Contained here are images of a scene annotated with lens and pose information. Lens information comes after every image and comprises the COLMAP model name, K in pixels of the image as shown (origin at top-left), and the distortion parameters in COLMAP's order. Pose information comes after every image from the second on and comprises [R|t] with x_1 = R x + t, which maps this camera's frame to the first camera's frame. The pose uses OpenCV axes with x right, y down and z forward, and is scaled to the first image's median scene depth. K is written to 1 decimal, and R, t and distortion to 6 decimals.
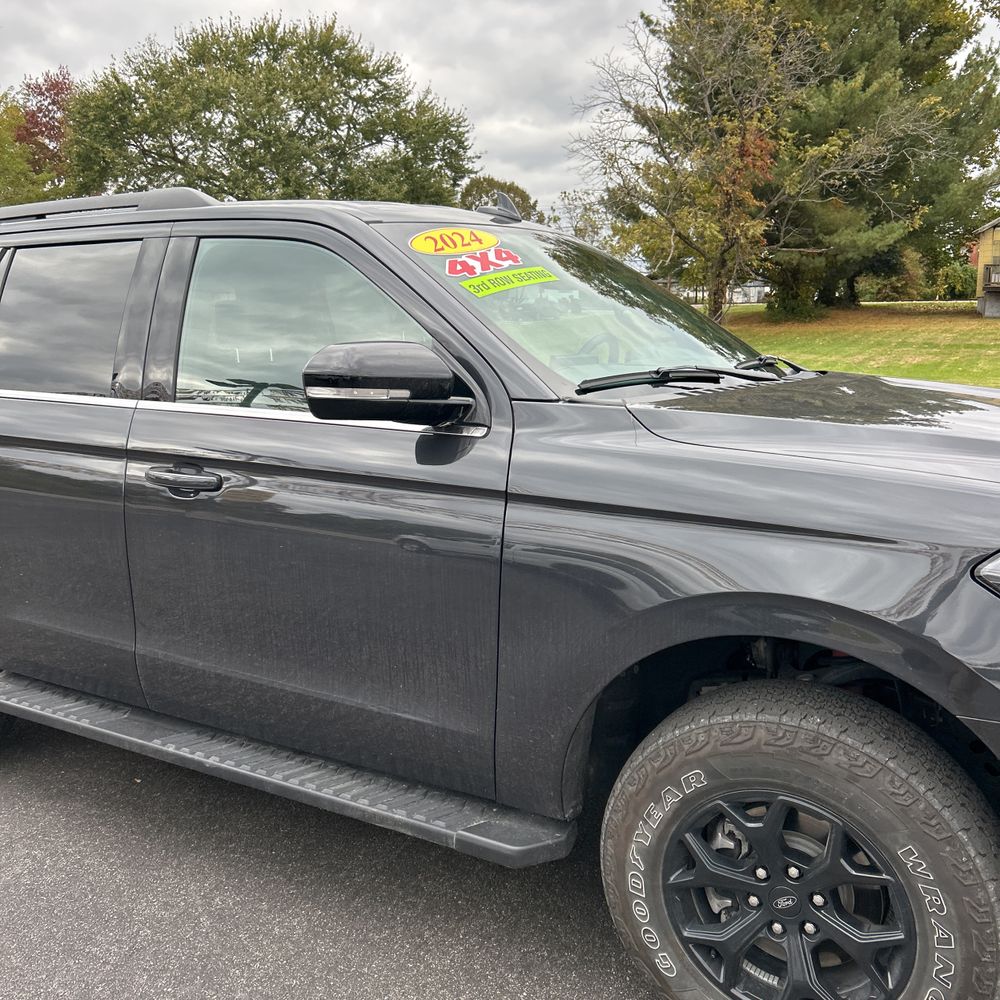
lens RADIAL K [[987.8, 0, 500.0], [0, 987.8, 500.0], [0, 0, 1]] dist [0.022014, -0.019434]
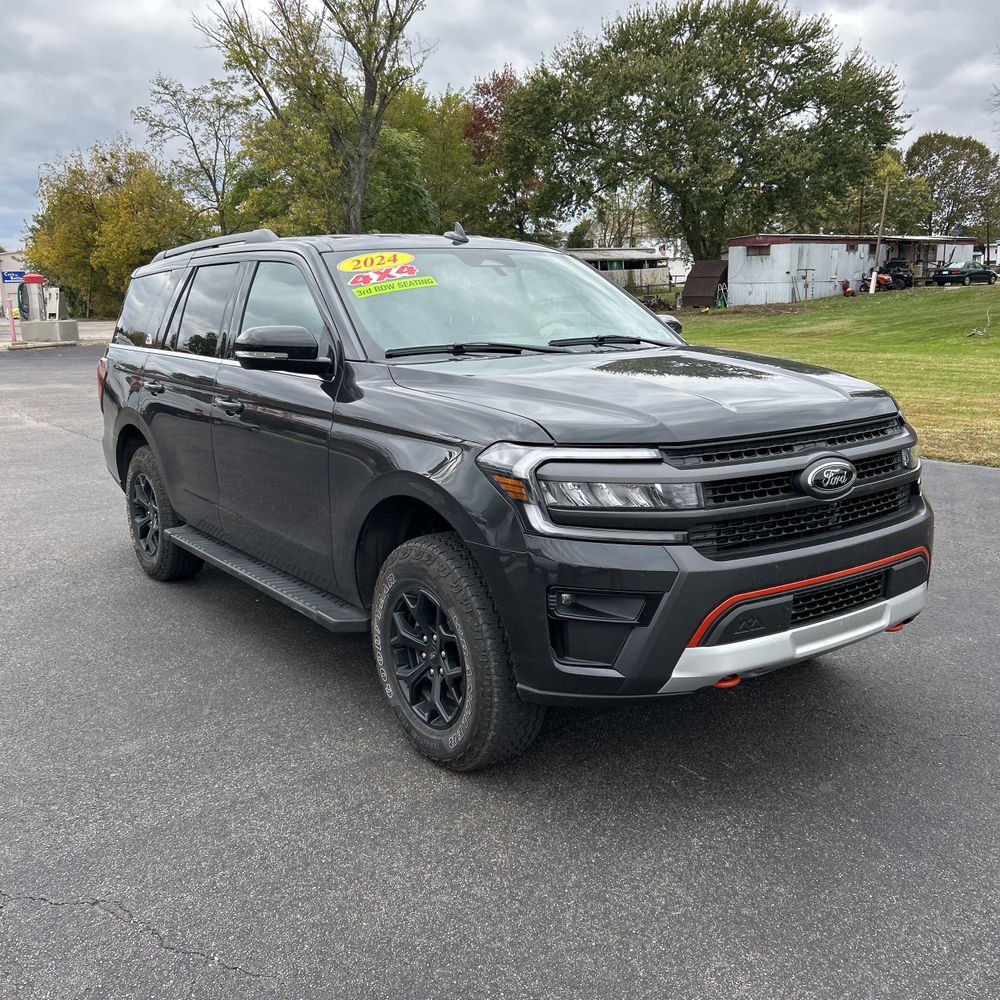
lens RADIAL K [[974.8, 0, 520.4], [0, 974.8, 498.5], [0, 0, 1]] dist [0.018856, 0.009316]
pose [[0.924299, 0.066923, -0.375756, 0.997989], [-0.056627, 0.997657, 0.038392, 0.058769], [0.377445, -0.014208, 0.925923, -0.479171]]
